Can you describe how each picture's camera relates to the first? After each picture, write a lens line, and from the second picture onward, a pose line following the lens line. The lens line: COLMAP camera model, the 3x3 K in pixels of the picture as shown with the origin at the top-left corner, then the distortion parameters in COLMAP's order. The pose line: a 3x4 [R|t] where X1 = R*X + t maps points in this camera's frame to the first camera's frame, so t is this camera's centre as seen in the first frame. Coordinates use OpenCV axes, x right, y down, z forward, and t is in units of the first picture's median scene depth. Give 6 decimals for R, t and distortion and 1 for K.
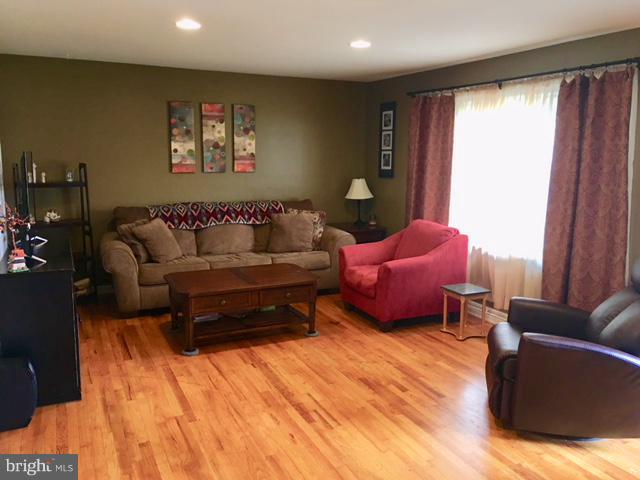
lens RADIAL K [[549.4, 0, 326.0], [0, 549.4, 240.8], [0, 0, 1]] dist [0.045988, -0.023087]
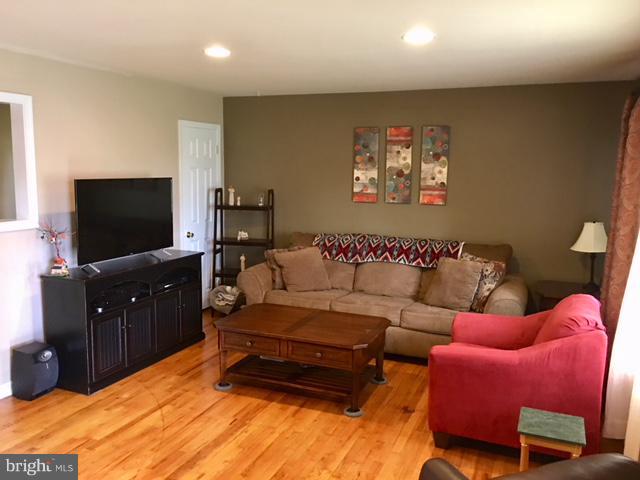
lens RADIAL K [[549.4, 0, 321.2], [0, 549.4, 240.7], [0, 0, 1]] dist [0.045988, -0.023087]
pose [[0.657021, 0.097783, -0.747504, 0.405399], [-0.133404, 0.990984, 0.012378, -0.061399], [0.741975, 0.091588, 0.664142, 0.336012]]
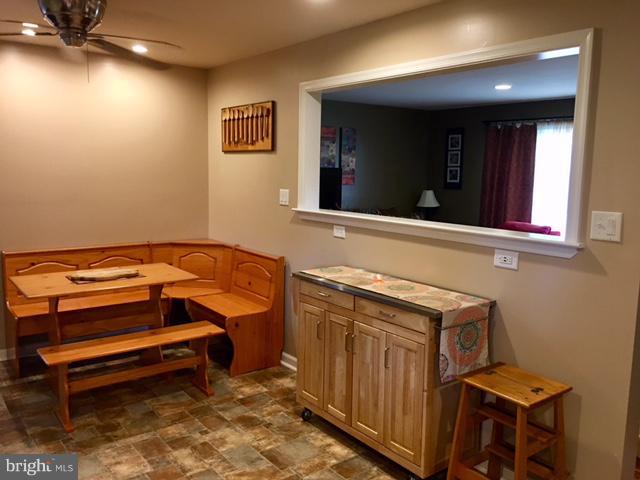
lens RADIAL K [[549.4, 0, 321.7], [0, 549.4, 242.0], [0, 0, 1]] dist [0.045988, -0.023087]
pose [[0.980332, -0.021029, 0.196230, -0.464936], [0.025604, 0.999456, -0.020807, 0.022248], [-0.195686, 0.025422, 0.980337, -0.149649]]
